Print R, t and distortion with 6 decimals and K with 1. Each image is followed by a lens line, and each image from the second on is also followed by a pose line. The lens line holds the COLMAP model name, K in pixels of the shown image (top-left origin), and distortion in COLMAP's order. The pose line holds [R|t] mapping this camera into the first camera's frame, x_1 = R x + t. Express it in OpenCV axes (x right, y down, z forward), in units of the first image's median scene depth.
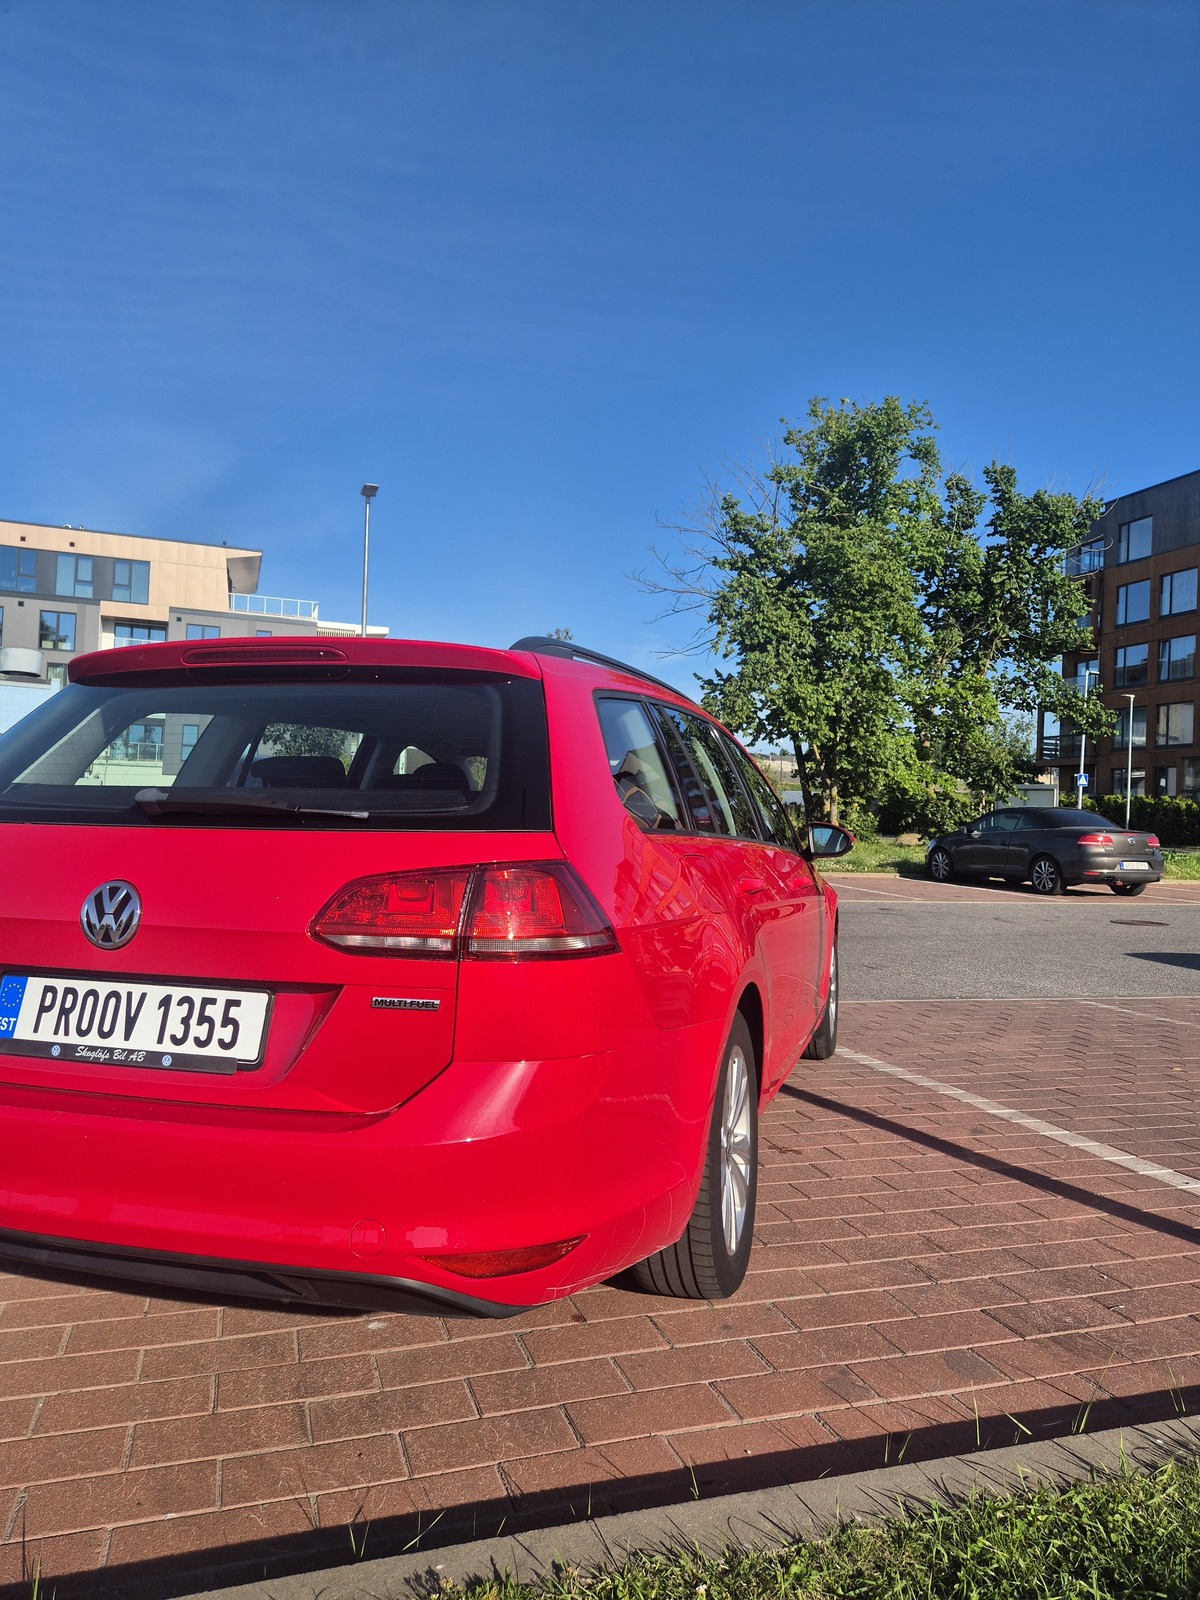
lens RADIAL K [[1075.0, 0, 600.1], [0, 1075.0, 797.5], [0, 0, 1]] dist [0.054242, -0.013052]
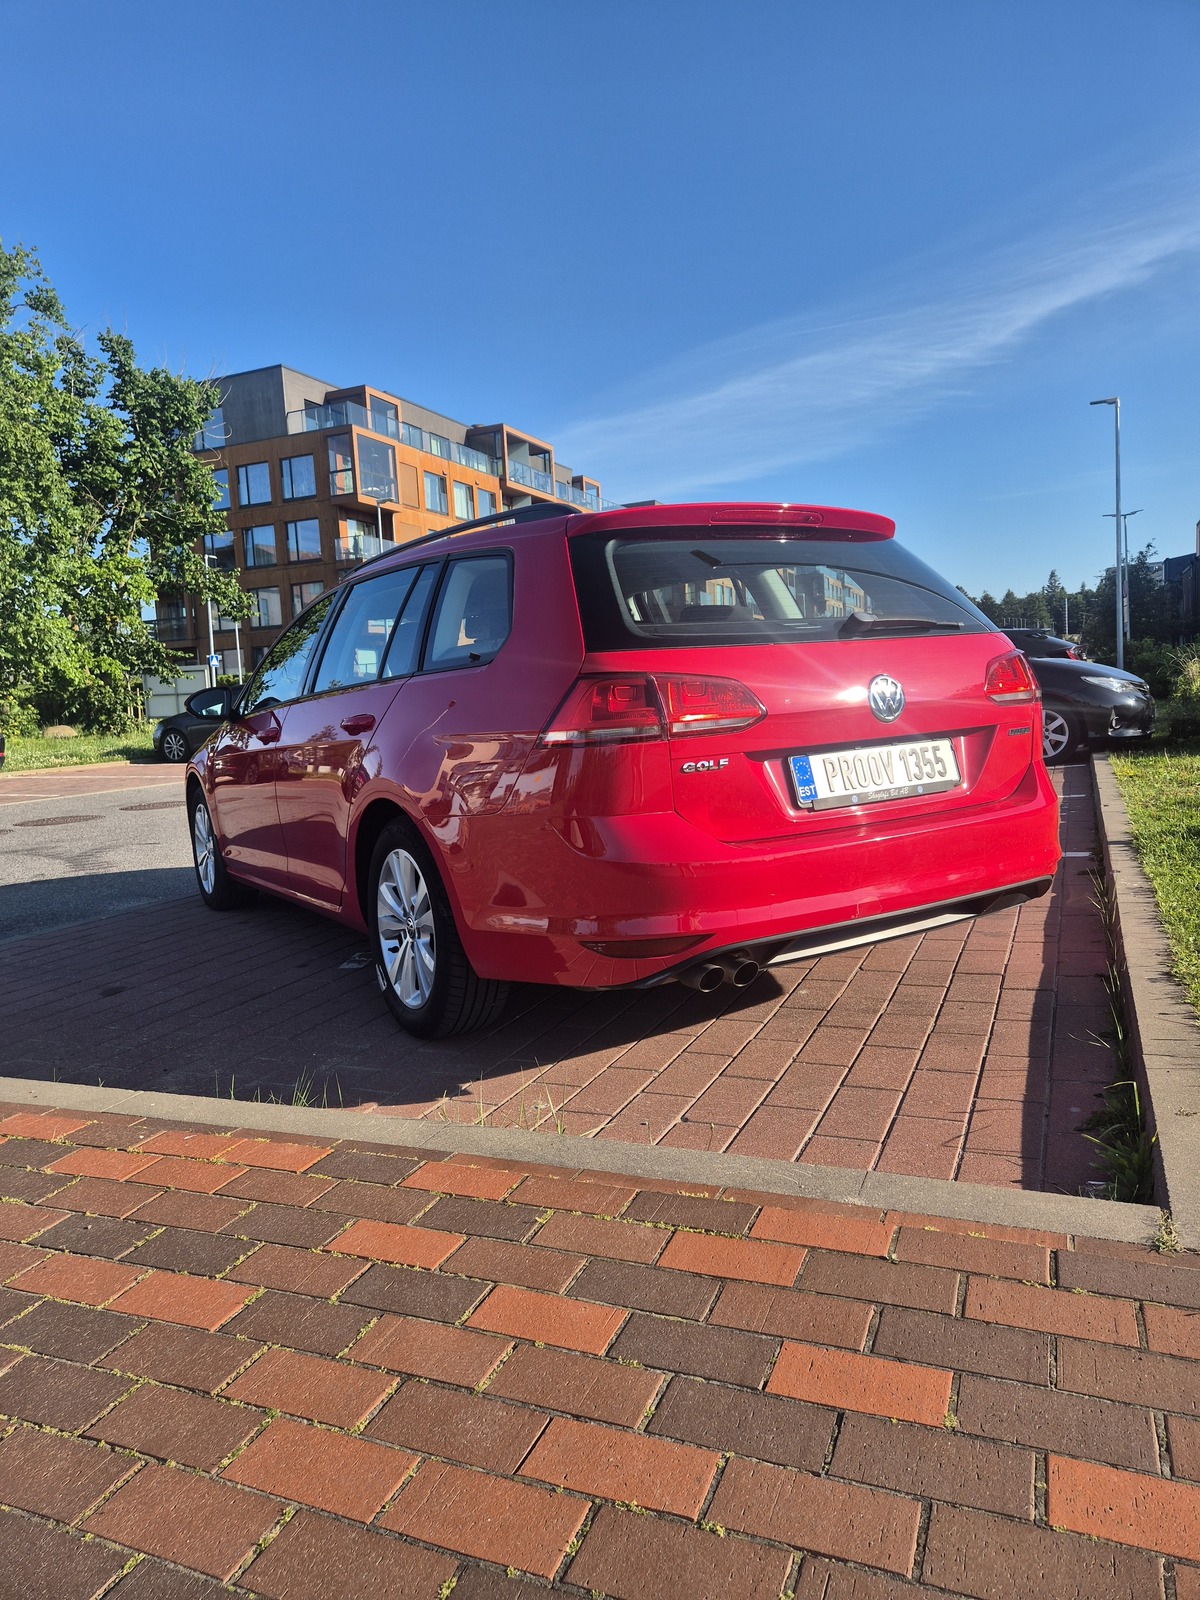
lens RADIAL K [[1075.0, 0, 587.3], [0, 1075.0, 796.9], [0, 0, 1]] dist [0.054242, -0.013052]
pose [[0.667484, -0.141395, 0.731076, -0.130040], [0.065989, 0.989175, 0.131064, 0.001538], [-0.741694, -0.039240, 0.669589, 0.023427]]
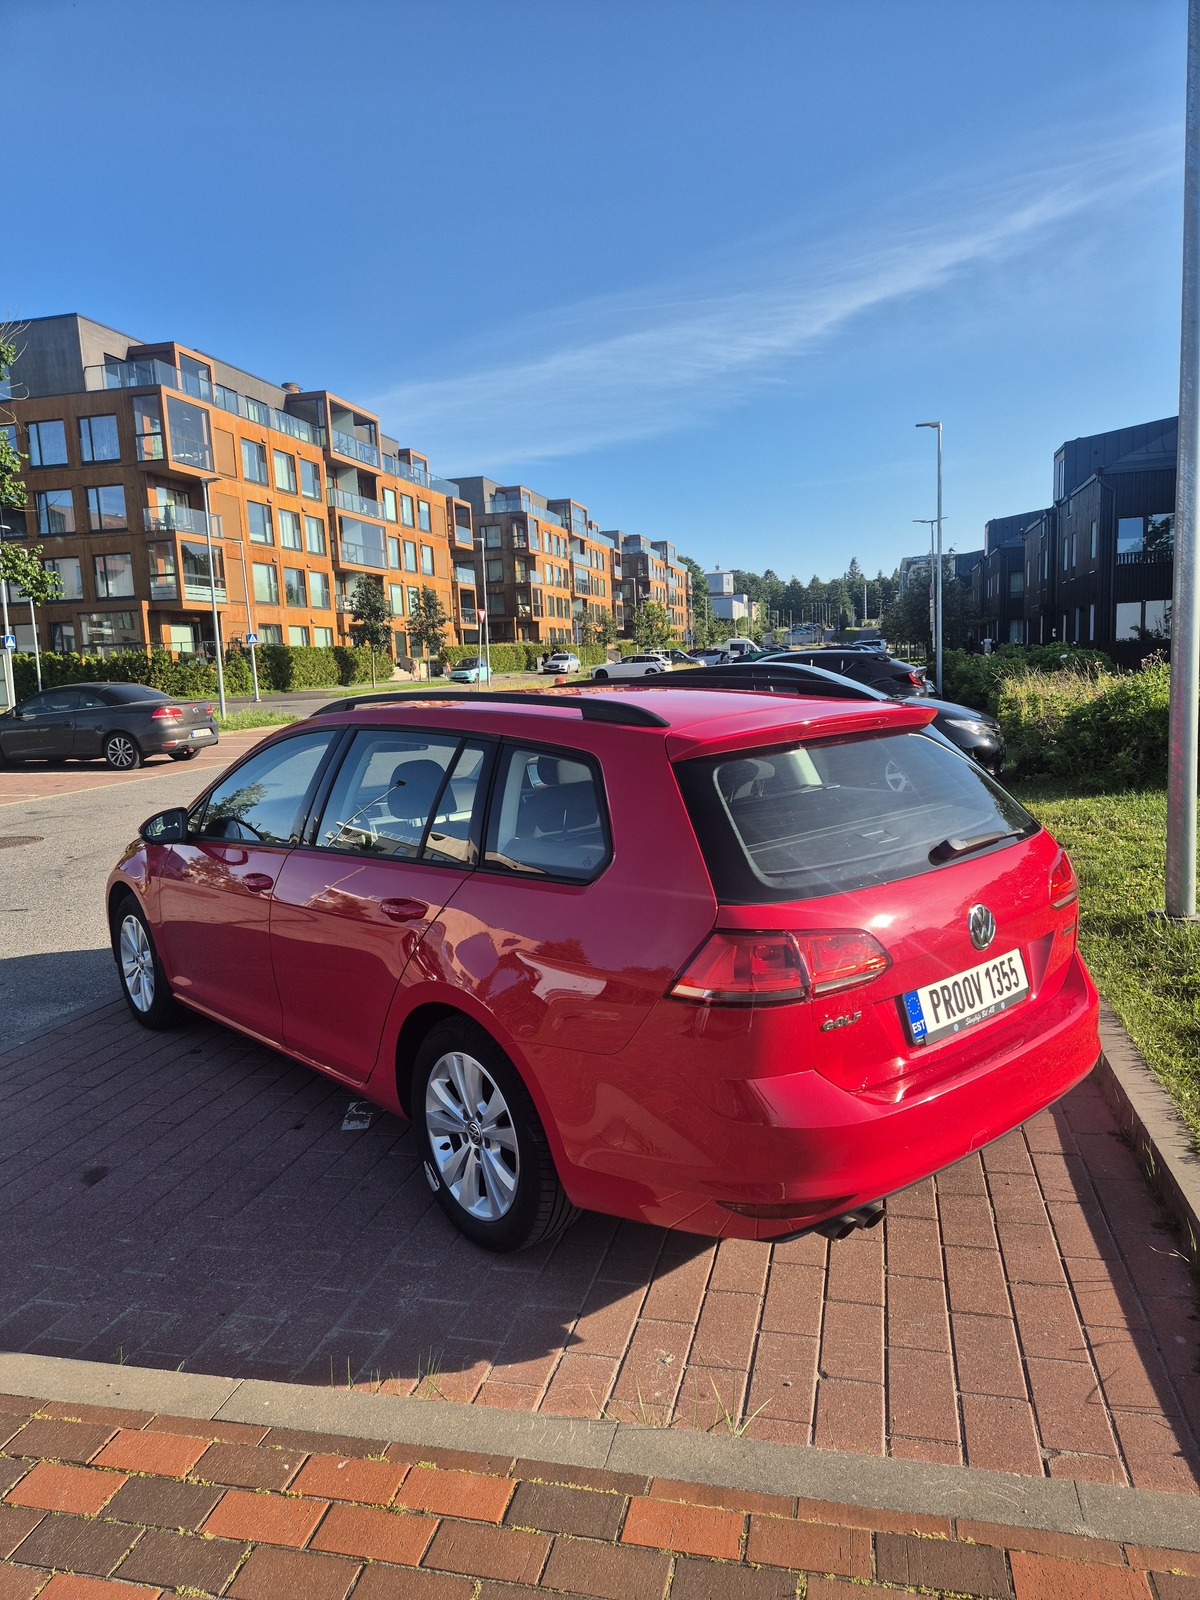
lens RADIAL K [[1075.0, 0, 592.8], [0, 1075.0, 827.0], [0, 0, 1]] dist [0.054242, -0.013052]
pose [[0.531905, -0.185850, 0.826158, -0.140590], [0.043216, 0.980305, 0.192702, -0.024440], [-0.845701, -0.066796, 0.529461, 0.048909]]
